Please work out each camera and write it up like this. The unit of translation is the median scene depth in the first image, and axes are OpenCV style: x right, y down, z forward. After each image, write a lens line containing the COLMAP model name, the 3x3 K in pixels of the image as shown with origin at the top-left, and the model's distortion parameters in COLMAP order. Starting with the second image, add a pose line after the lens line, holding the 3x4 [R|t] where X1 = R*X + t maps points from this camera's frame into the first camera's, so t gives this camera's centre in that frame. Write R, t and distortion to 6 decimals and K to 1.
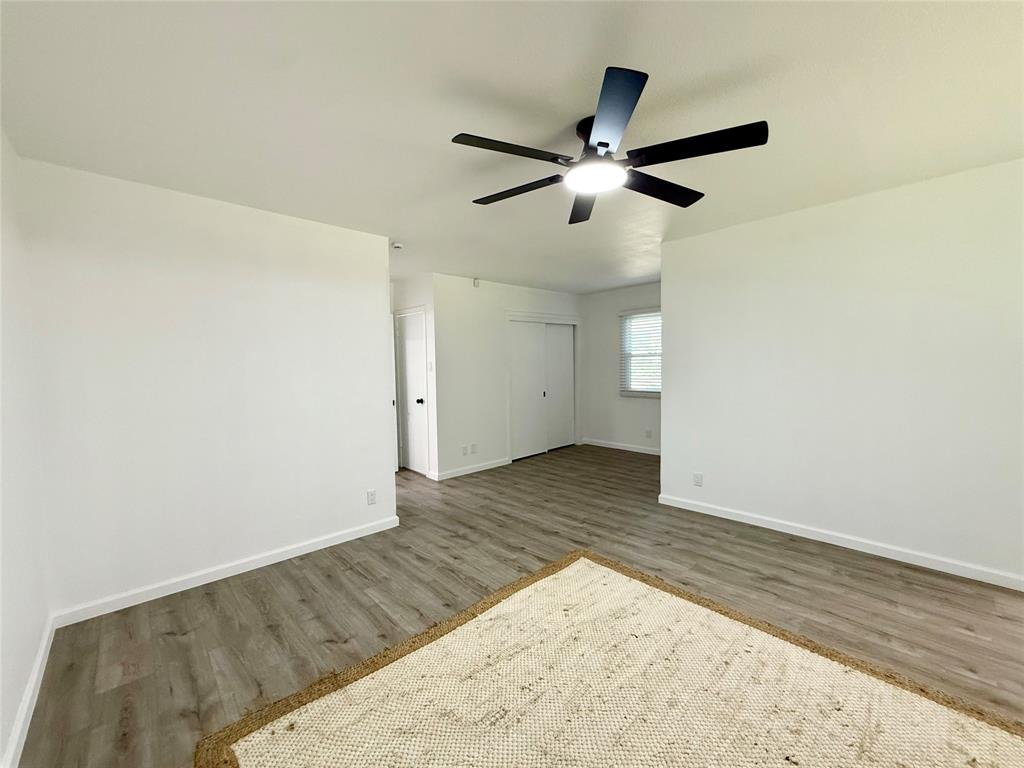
lens RADIAL K [[408.5, 0, 512.0], [0, 408.5, 384.0], [0, 0, 1]] dist [-0.000102, 0.000412]
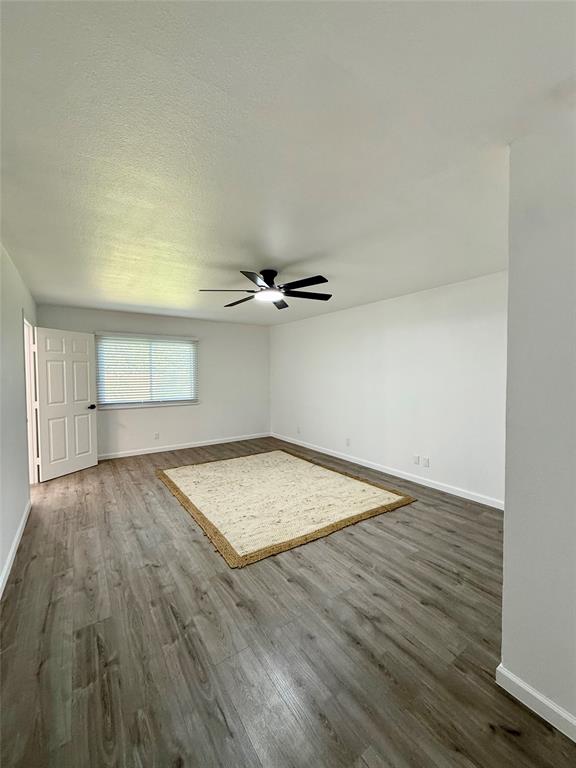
lens RADIAL K [[306.4, 0, 287.8], [0, 306.4, 381.5], [0, 0, 1]] dist [-0.000102, 0.000412]
pose [[-0.988084, 0.019683, 0.152649, -0.090718], [0.032026, 0.996374, 0.078820, -0.116719], [-0.150544, 0.082770, -0.985132, 1.755010]]
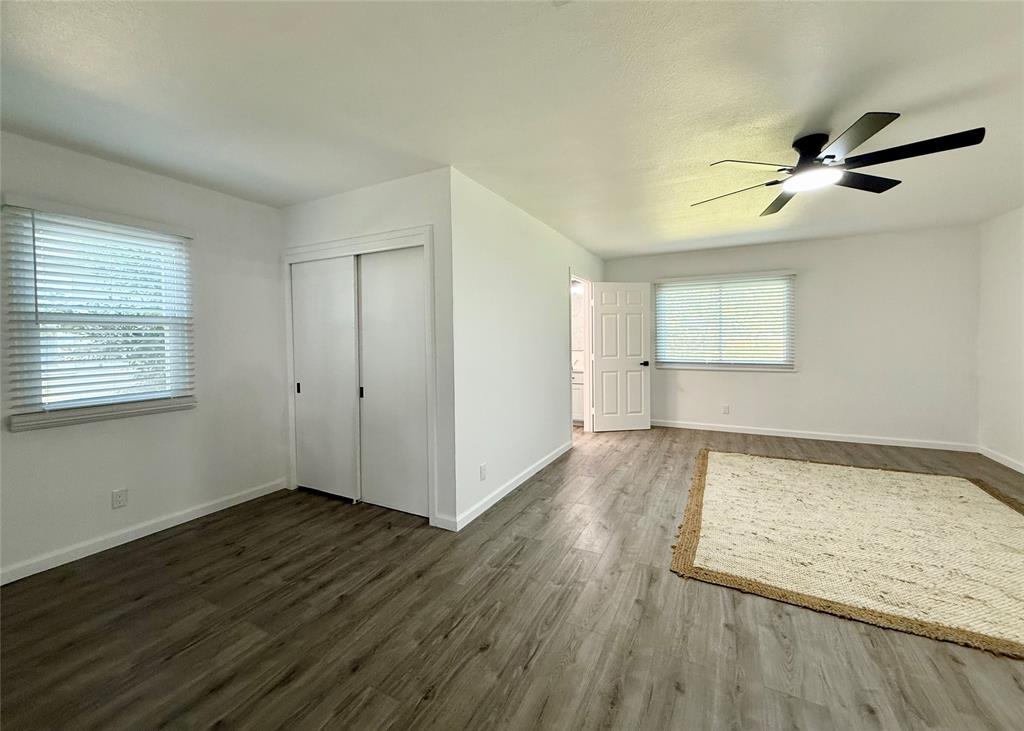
lens RADIAL K [[411.6, 0, 511.8], [0, 411.6, 342.5], [0, 0, 1]] dist [0.000501, -0.000338]
pose [[-0.328109, 0.016679, 0.944493, -0.473855], [0.068843, 0.997608, 0.006299, -0.042148], [-0.942128, 0.067088, -0.328472, 1.556870]]
